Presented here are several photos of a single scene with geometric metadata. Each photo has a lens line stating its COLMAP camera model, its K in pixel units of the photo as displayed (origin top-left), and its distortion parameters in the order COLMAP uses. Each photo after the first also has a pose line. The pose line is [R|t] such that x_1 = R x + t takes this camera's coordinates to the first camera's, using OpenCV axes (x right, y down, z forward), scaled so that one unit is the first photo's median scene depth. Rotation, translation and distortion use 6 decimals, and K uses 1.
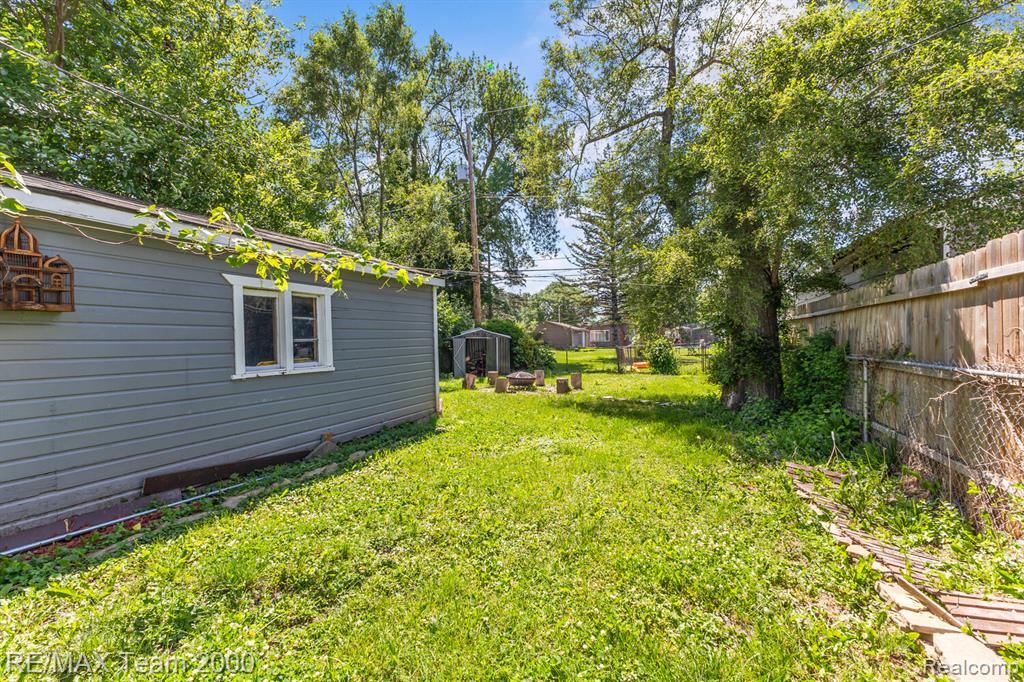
lens RADIAL K [[448.5, 0, 513.5], [0, 448.5, 334.1], [0, 0, 1]] dist [0.002267, 0.000424]
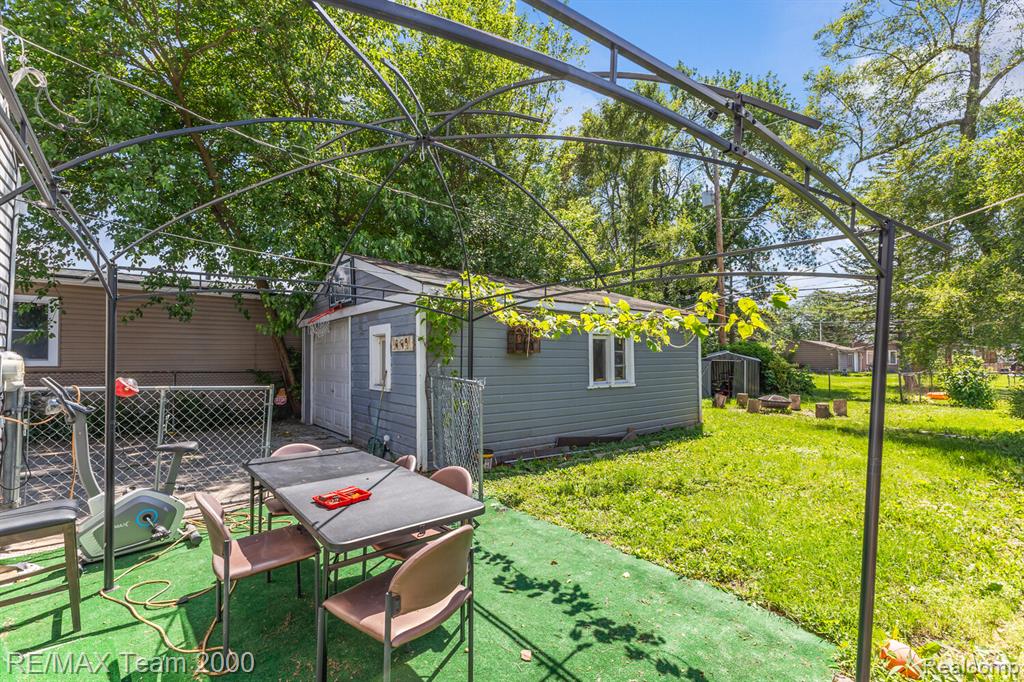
lens RADIAL K [[454.4, 0, 513.8], [0, 454.4, 352.4], [0, 0, 1]] dist [0.041297, -0.013976]
pose [[0.884278, 0.008586, -0.466882, -0.020387], [-0.007763, 0.999963, 0.003688, -0.014705], [0.466896, 0.000363, 0.884312, -0.232149]]
